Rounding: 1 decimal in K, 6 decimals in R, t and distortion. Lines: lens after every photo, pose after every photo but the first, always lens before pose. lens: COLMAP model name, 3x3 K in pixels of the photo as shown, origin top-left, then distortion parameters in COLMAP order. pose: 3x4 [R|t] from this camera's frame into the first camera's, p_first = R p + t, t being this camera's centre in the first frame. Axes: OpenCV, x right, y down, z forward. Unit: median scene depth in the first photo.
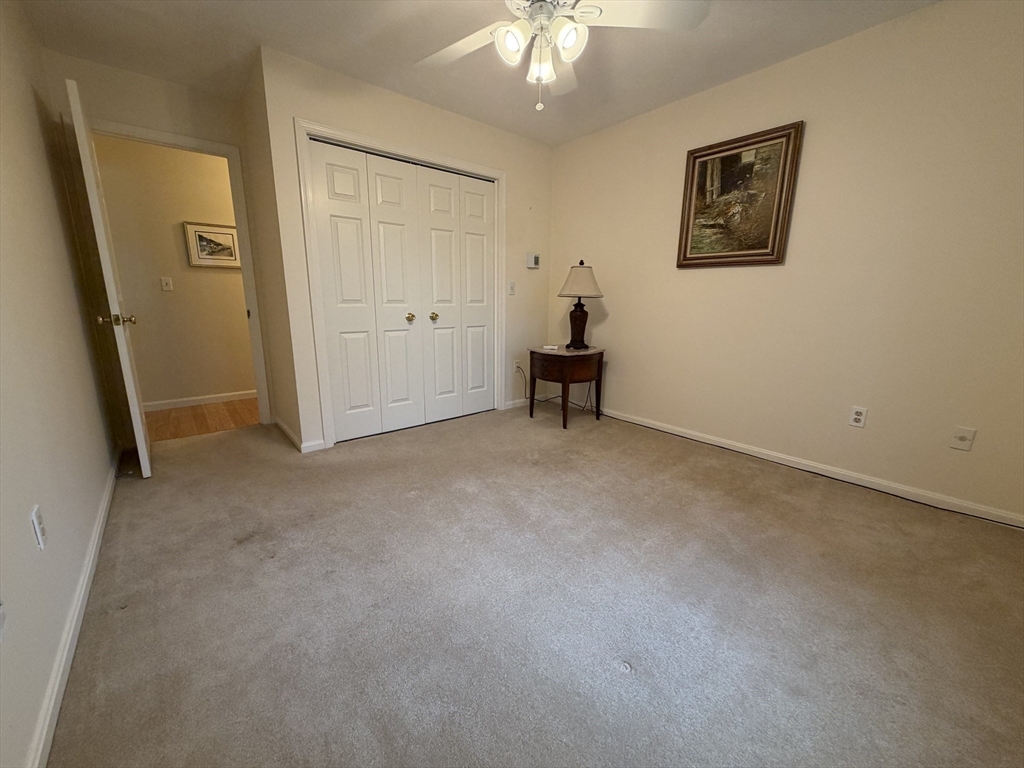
lens RADIAL K [[407.2, 0, 511.2], [0, 407.2, 384.4], [0, 0, 1]] dist [-0.004131, 0.000390]
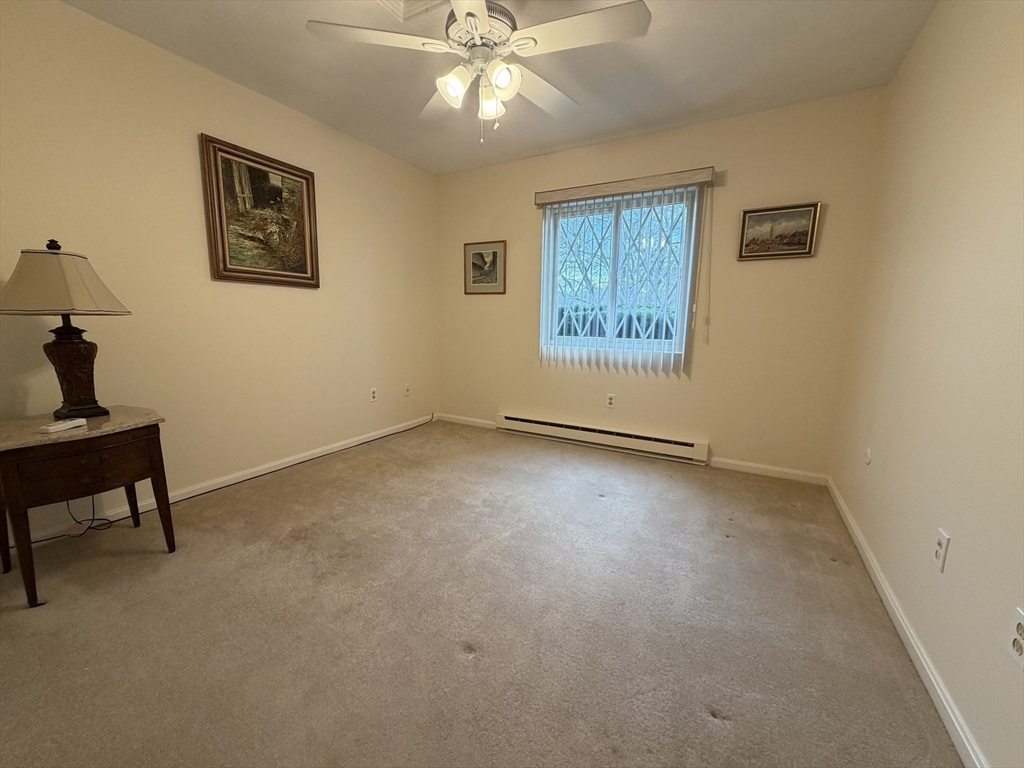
lens RADIAL K [[407.2, 0, 511.8], [0, 407.2, 386.0], [0, 0, 1]] dist [-0.004131, 0.000390]
pose [[-0.349217, -0.165839, 0.922250, -0.615288], [0.177011, 0.954819, 0.238722, -0.190703], [-0.920171, 0.246615, -0.304084, 0.835222]]
